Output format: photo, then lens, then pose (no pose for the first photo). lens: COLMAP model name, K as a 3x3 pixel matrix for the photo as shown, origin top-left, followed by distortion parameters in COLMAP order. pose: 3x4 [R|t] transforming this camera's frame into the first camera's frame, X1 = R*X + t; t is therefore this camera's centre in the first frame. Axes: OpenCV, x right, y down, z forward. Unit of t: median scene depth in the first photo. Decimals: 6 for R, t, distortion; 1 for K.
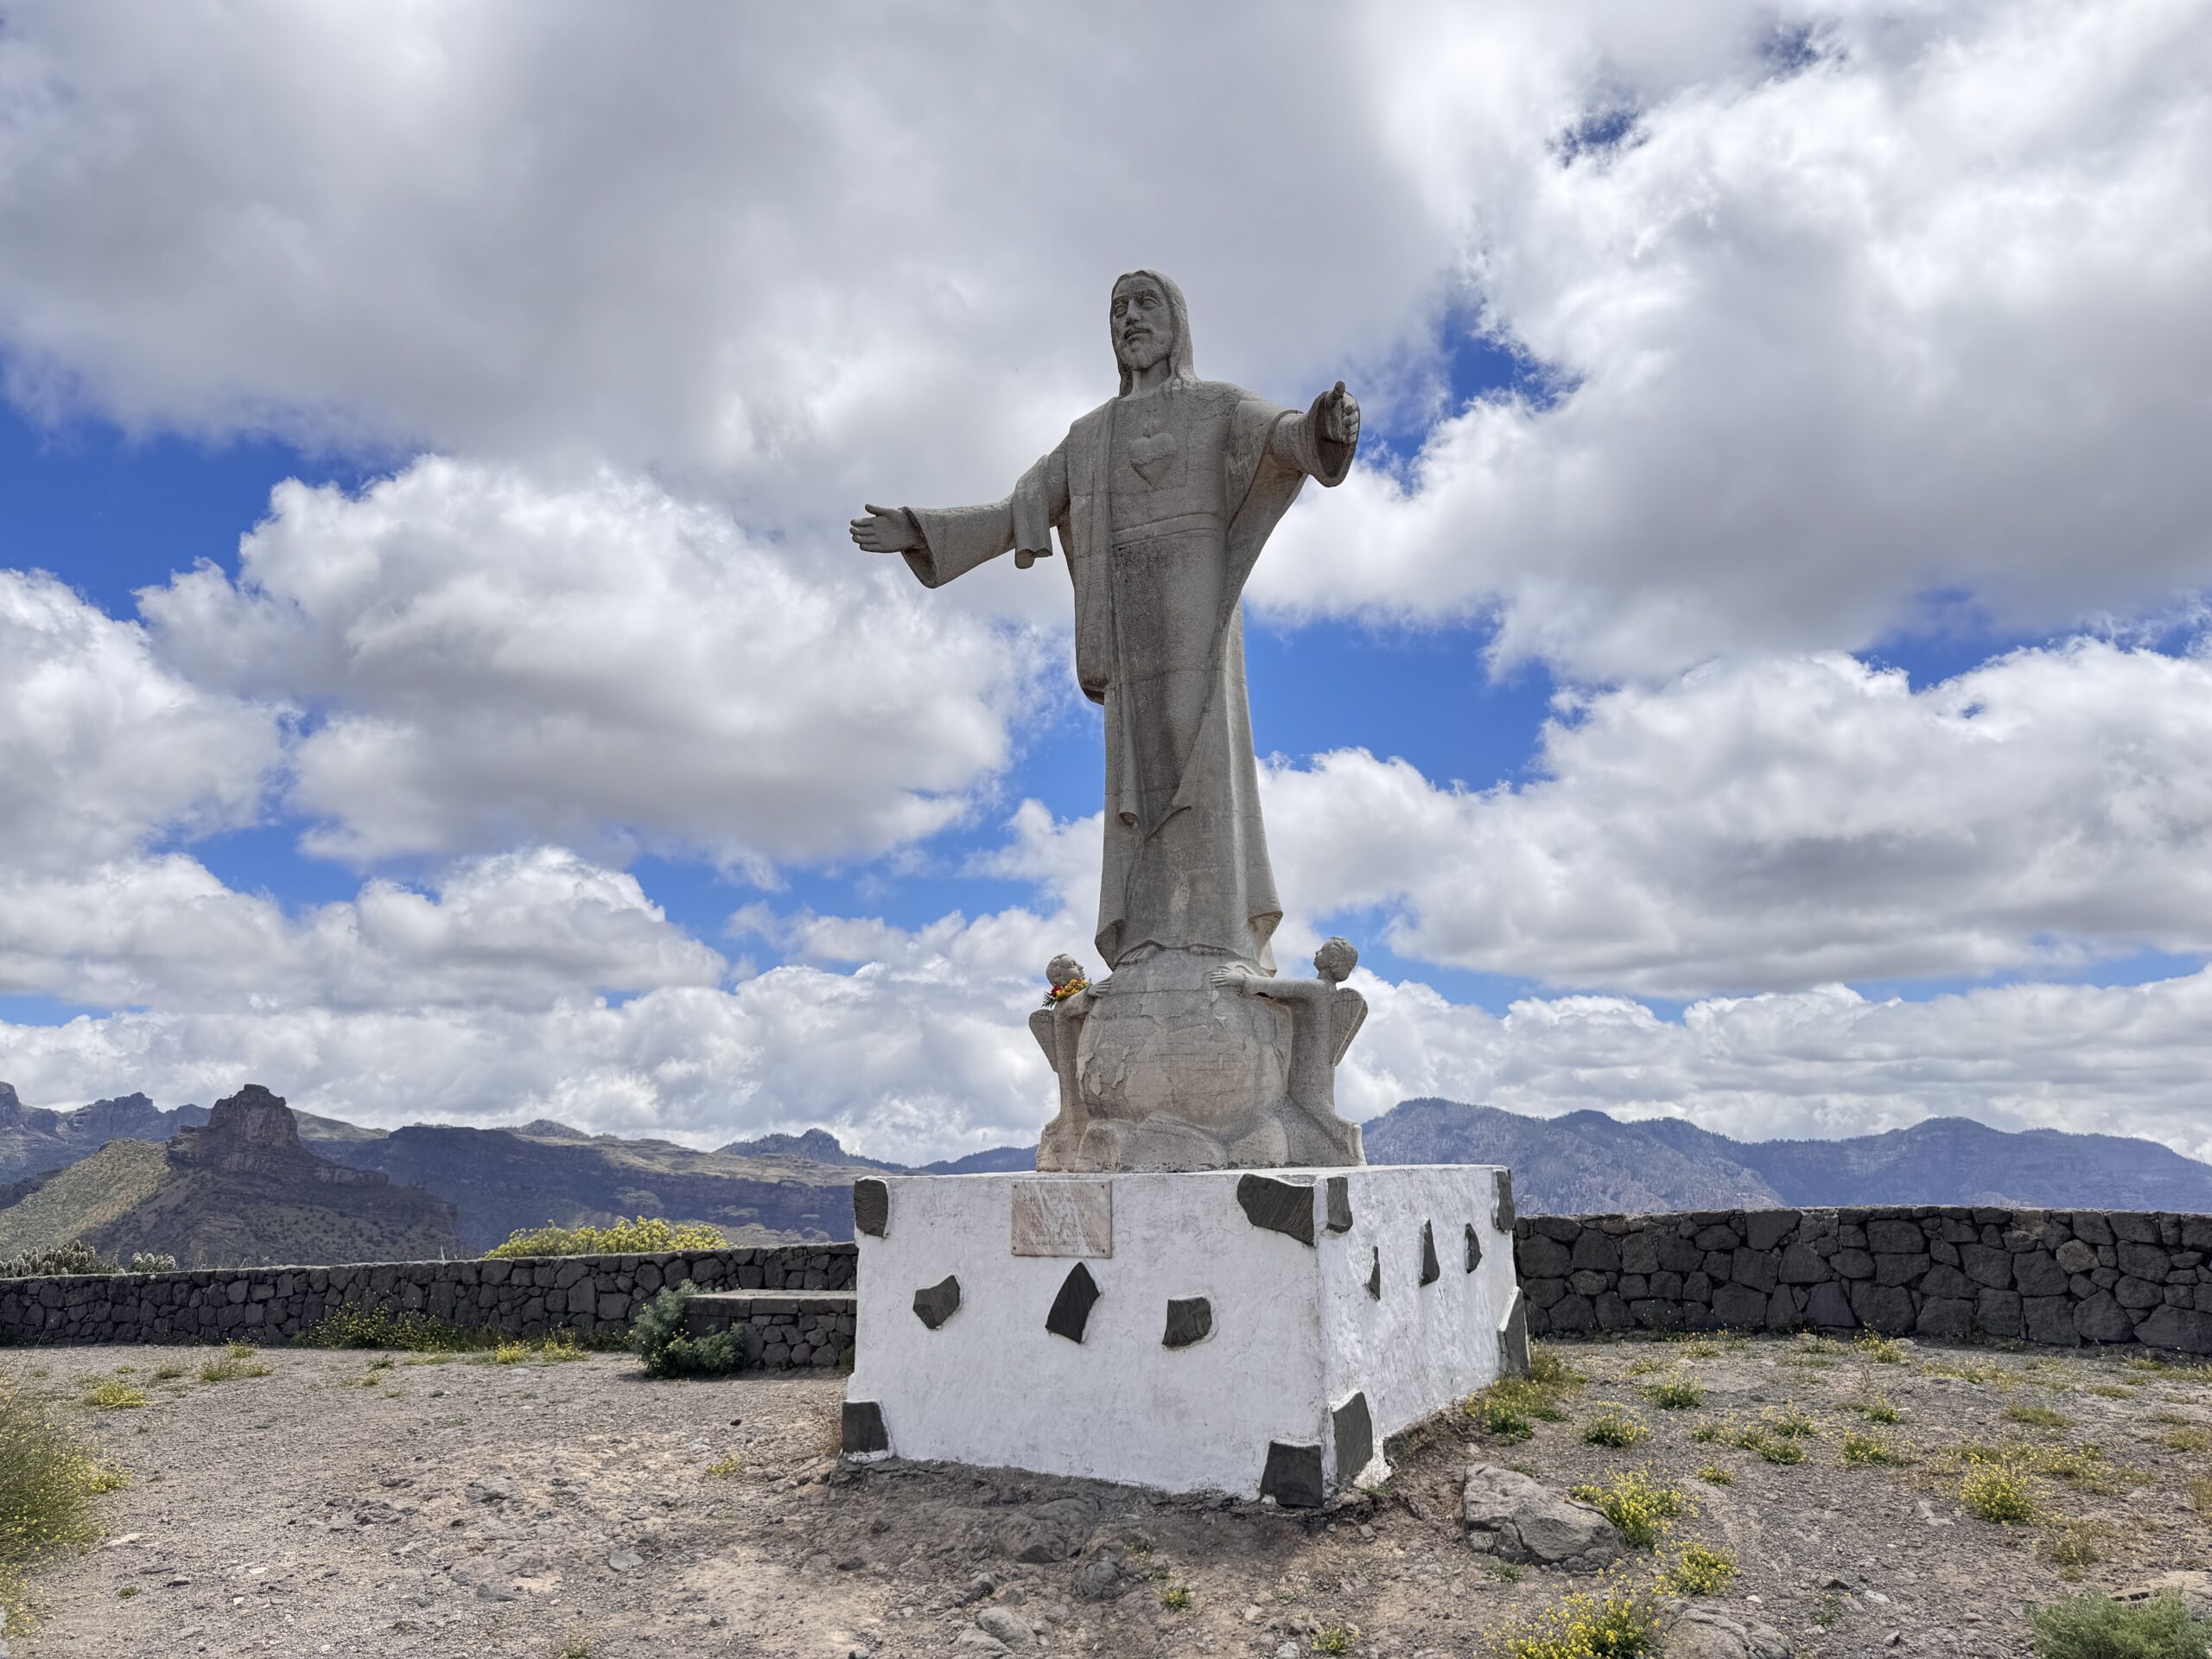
lens RADIAL K [[1544.0, 0, 1106.3], [0, 1544.0, 830.2], [0, 0, 1]] dist [-0.008939, -0.004795]
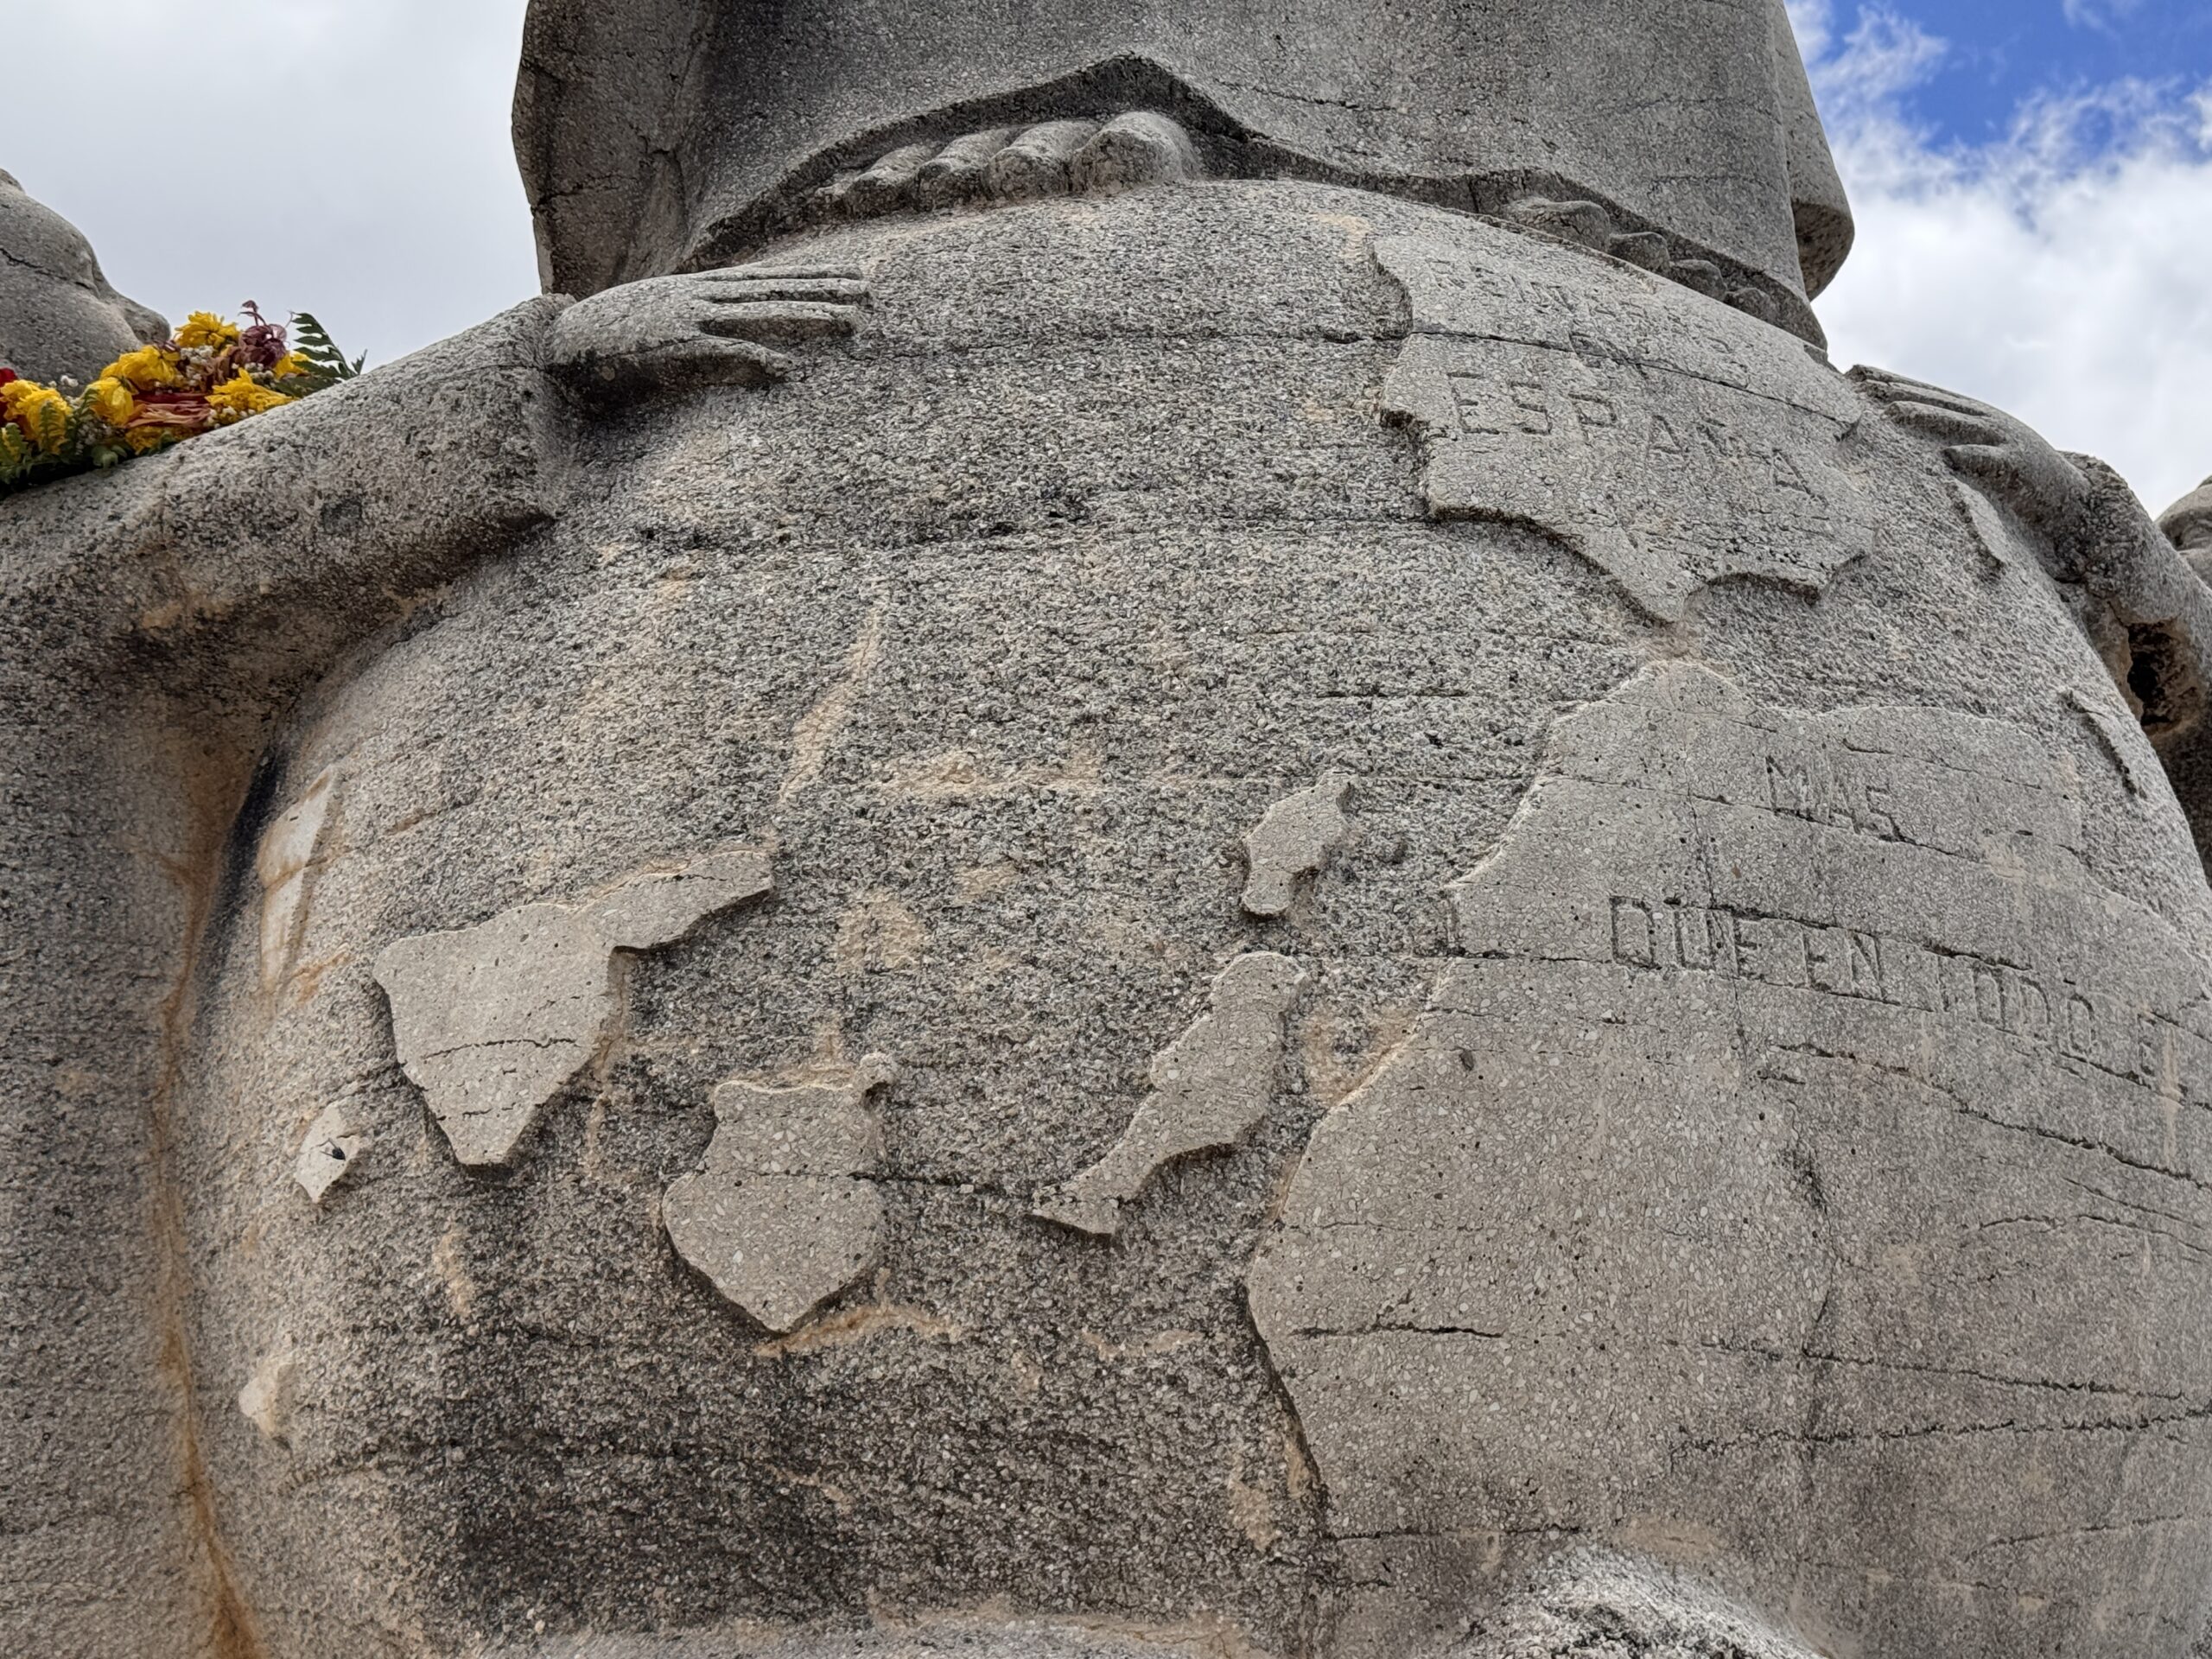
lens RADIAL K [[3424.5, 0, 1105.8], [0, 3424.5, 829.5], [0, 0, 1]] dist [0.017526, 0.000000]
pose [[0.774834, 0.233876, 0.587311, -0.111764], [-0.135301, 0.968872, -0.207317, 0.185546], [-0.617516, 0.081172, 0.782359, 0.851825]]
